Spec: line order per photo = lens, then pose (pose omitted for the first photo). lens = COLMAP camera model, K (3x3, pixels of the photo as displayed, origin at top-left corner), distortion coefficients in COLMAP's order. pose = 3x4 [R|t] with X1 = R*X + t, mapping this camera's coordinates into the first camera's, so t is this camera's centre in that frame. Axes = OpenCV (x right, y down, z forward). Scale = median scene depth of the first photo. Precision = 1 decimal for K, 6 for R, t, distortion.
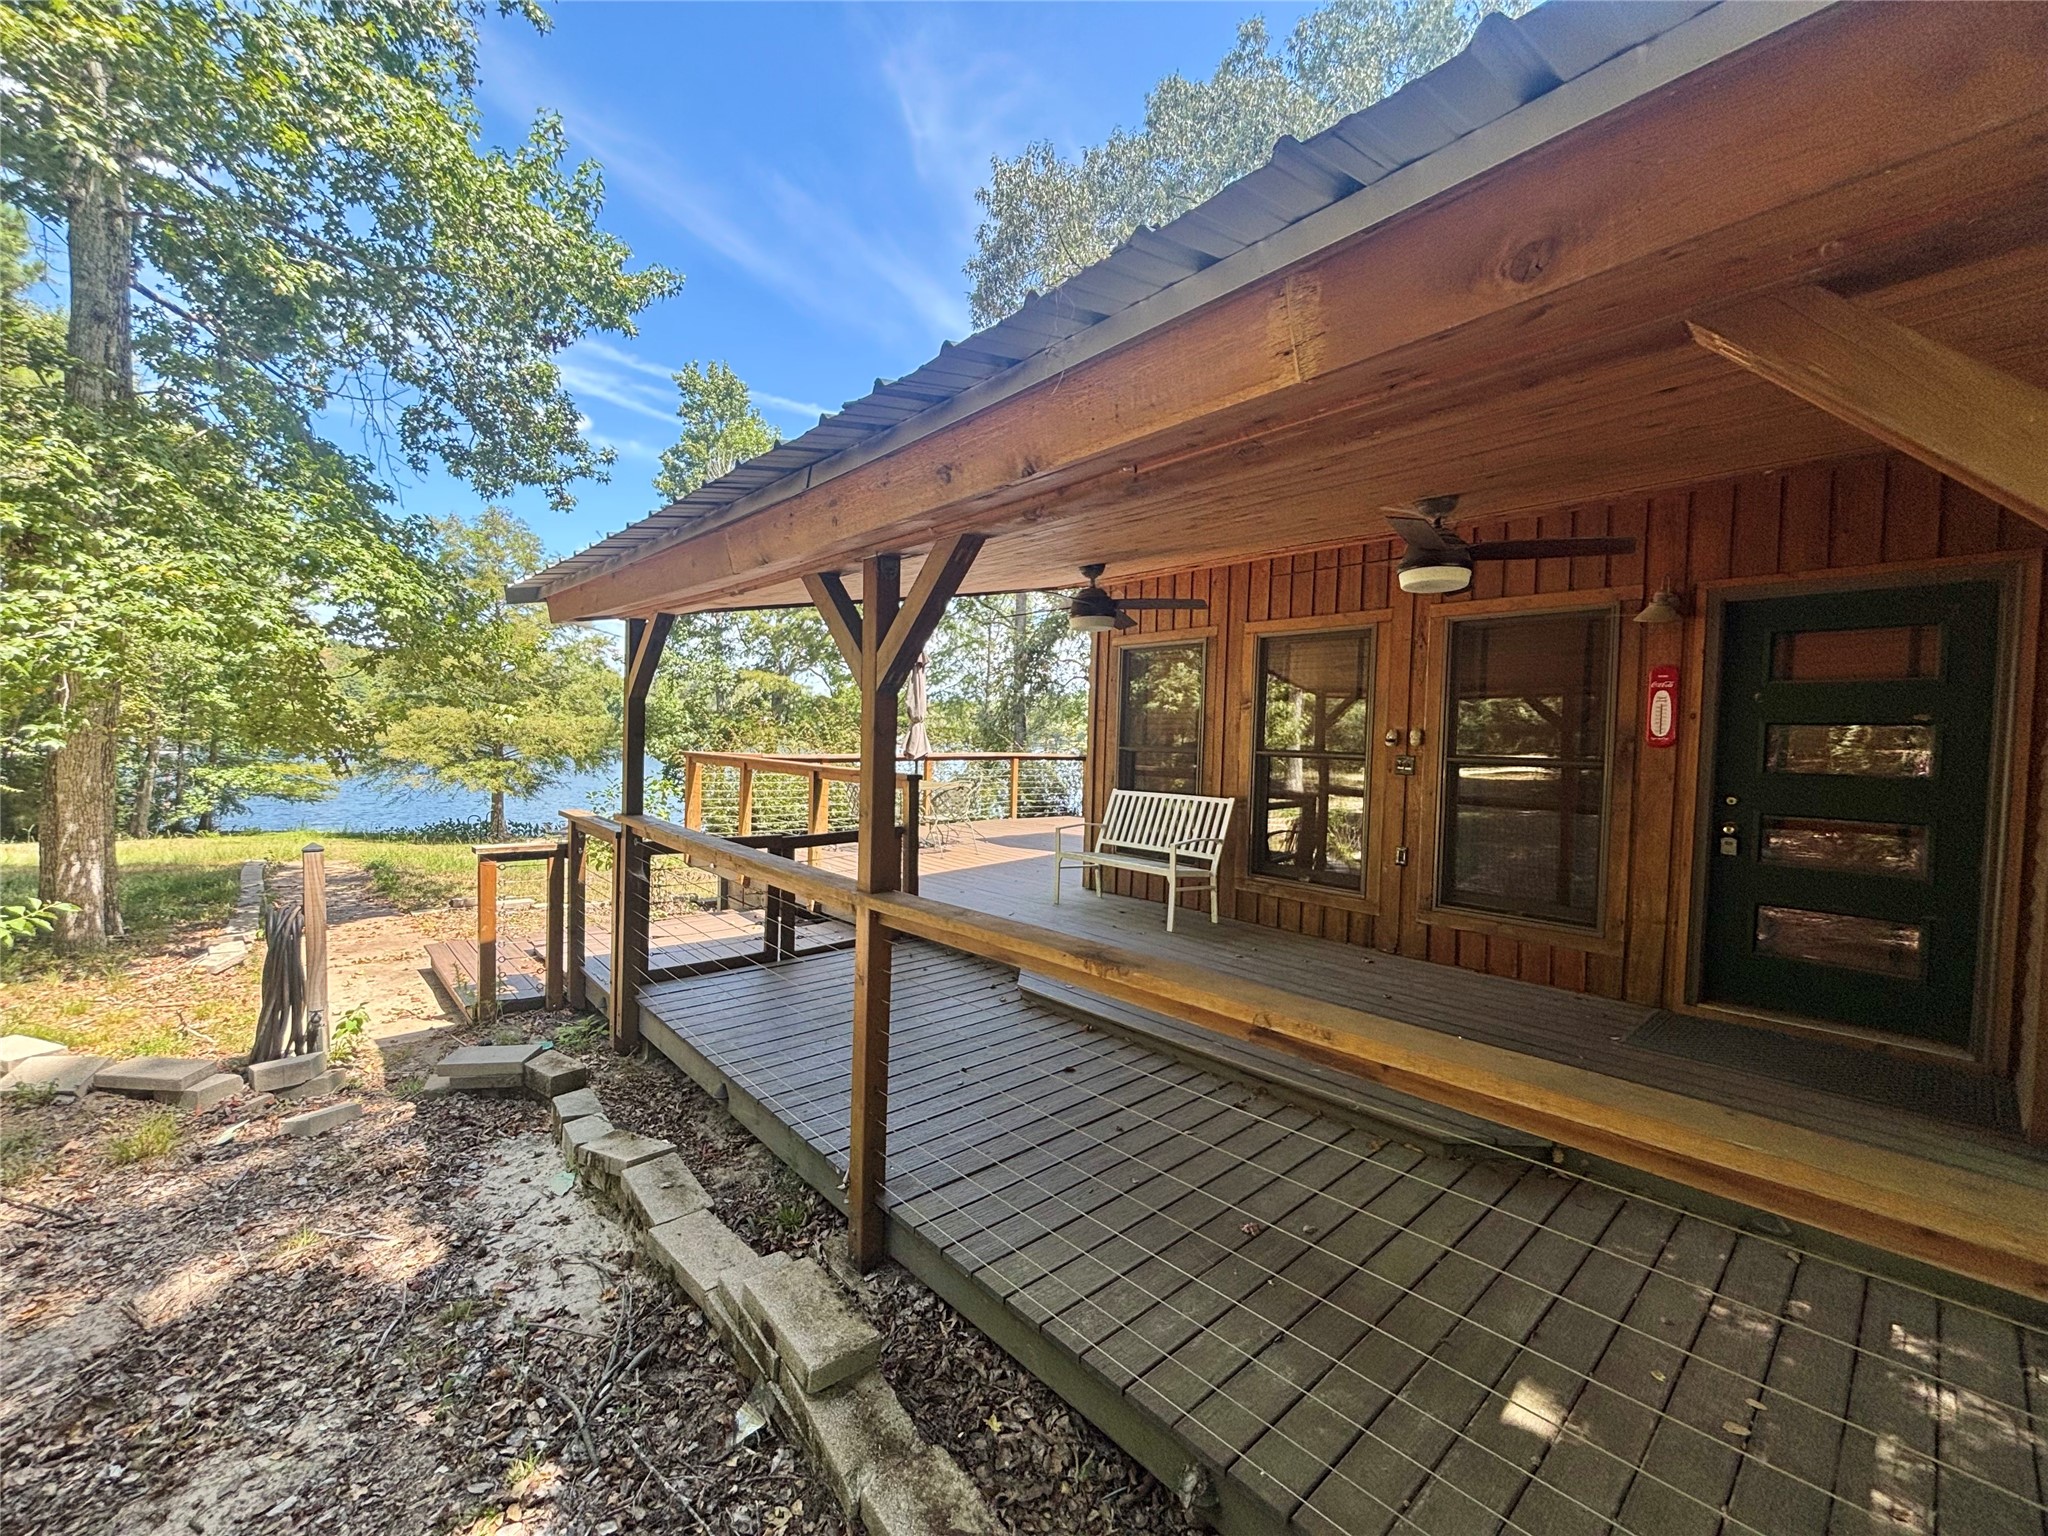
lens RADIAL K [[830.5, 0, 1024.0], [0, 830.5, 763.9], [0, 0, 1]] dist [-0.001030, -0.000042]
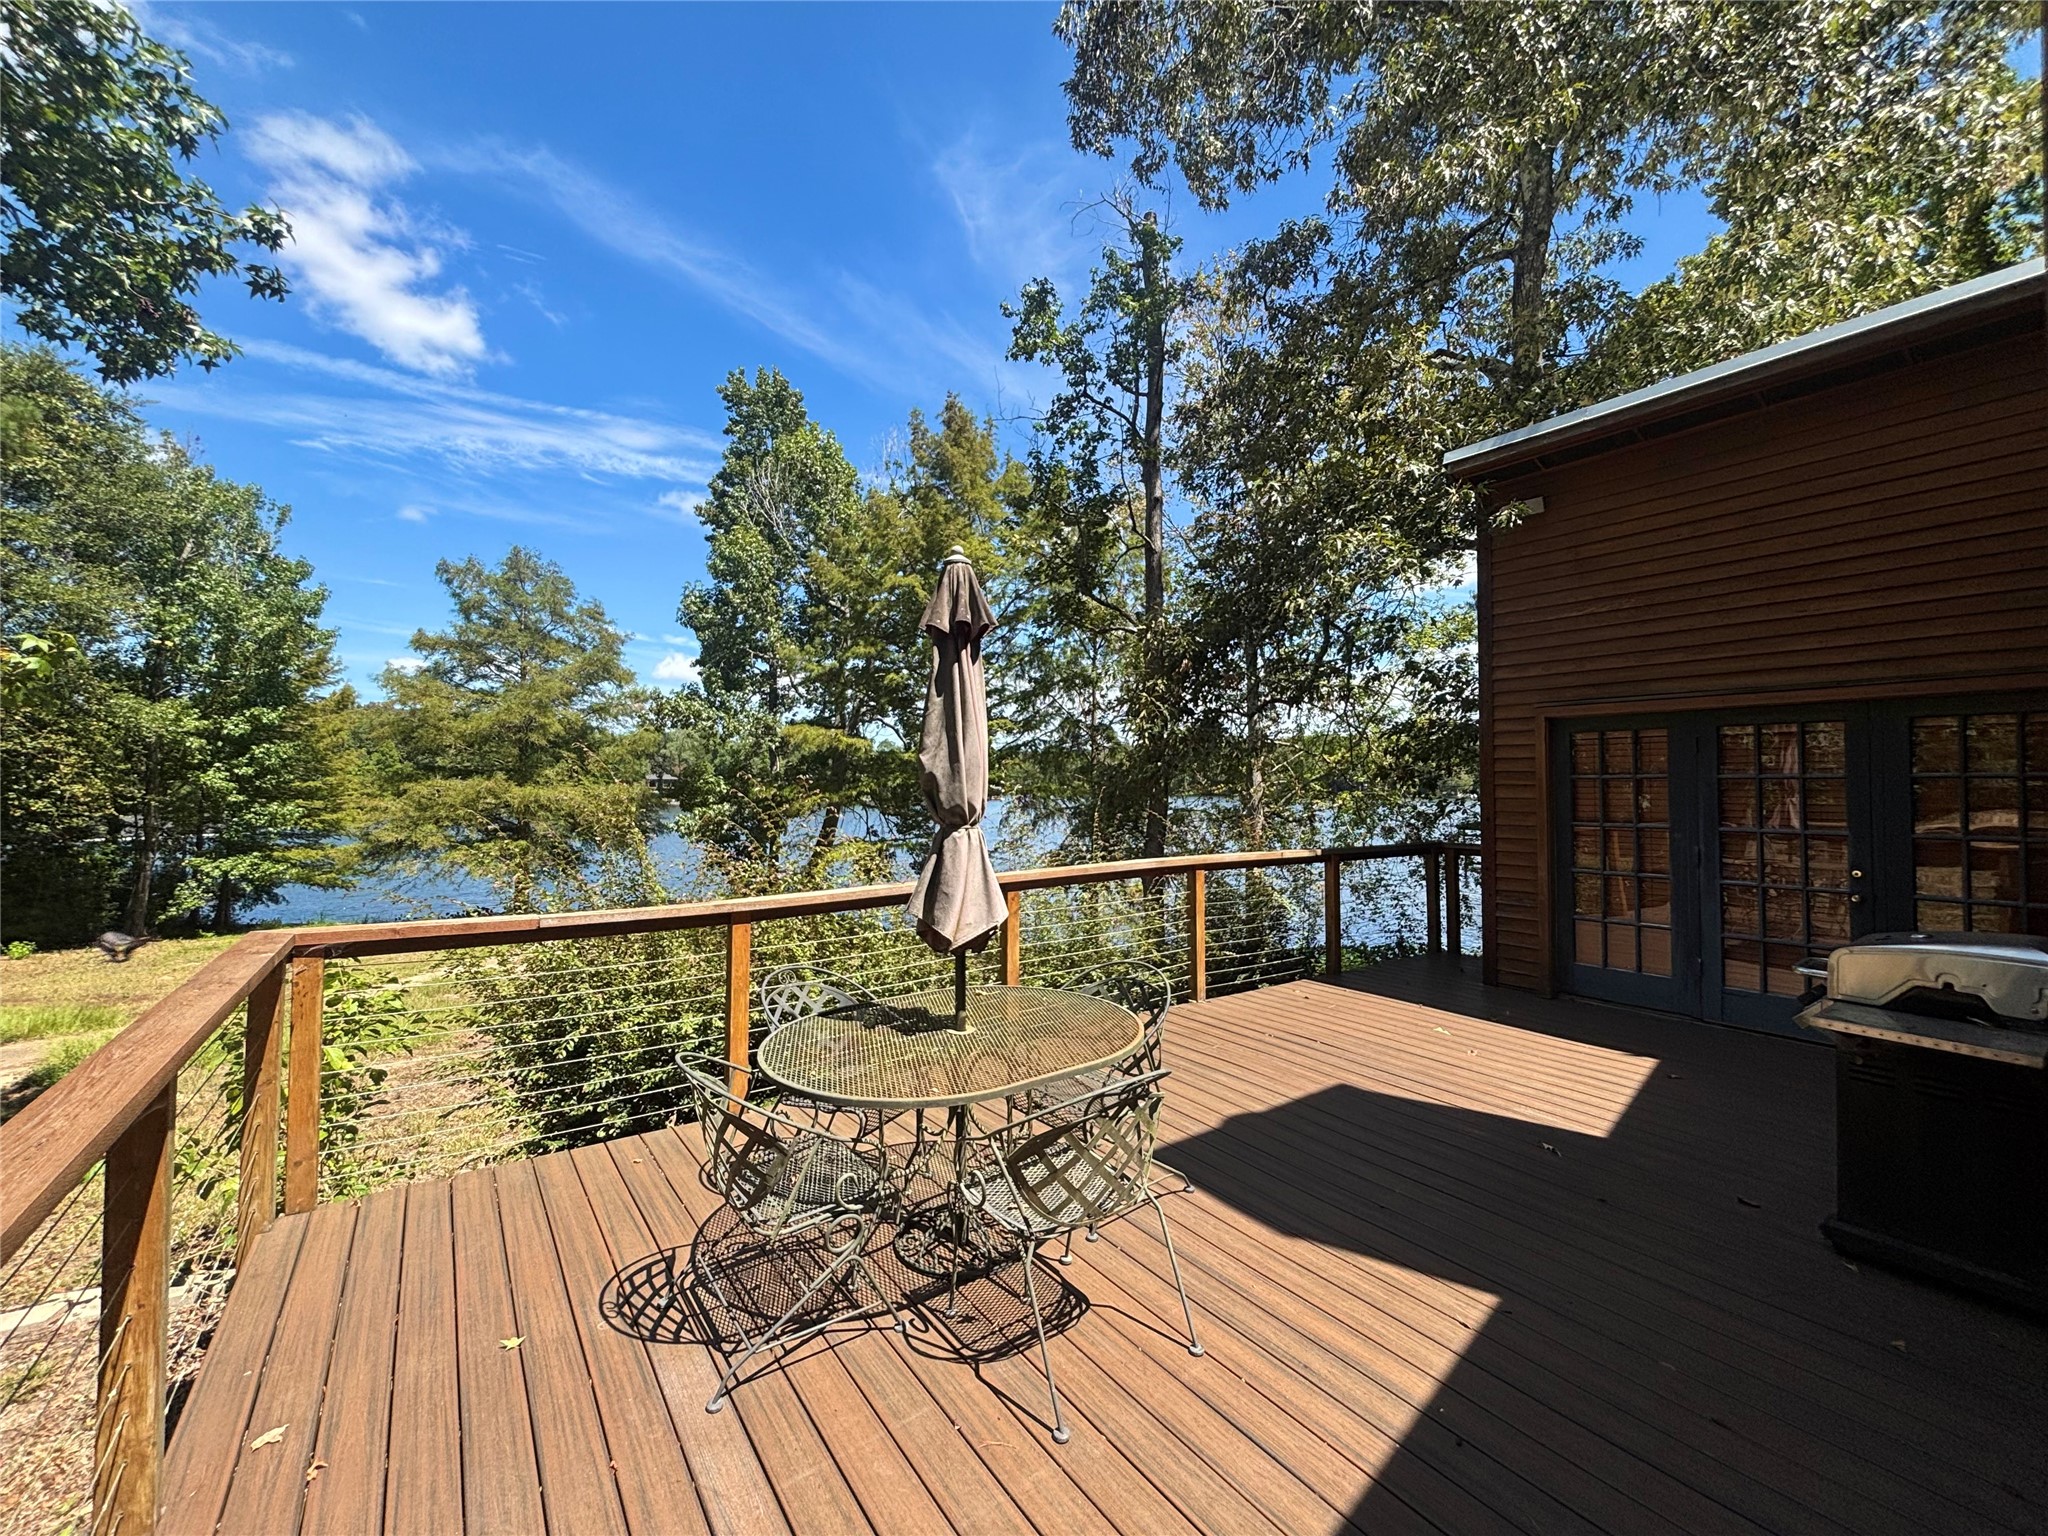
lens RADIAL K [[830.5, 0, 1018.2], [0, 830.5, 768.9], [0, 0, 1]] dist [-0.001030, -0.000042]
pose [[0.992145, -0.032163, -0.120884, -0.023577], [0.025598, 0.998132, -0.055469, -0.017587], [0.122442, 0.051939, 0.991116, 0.235490]]
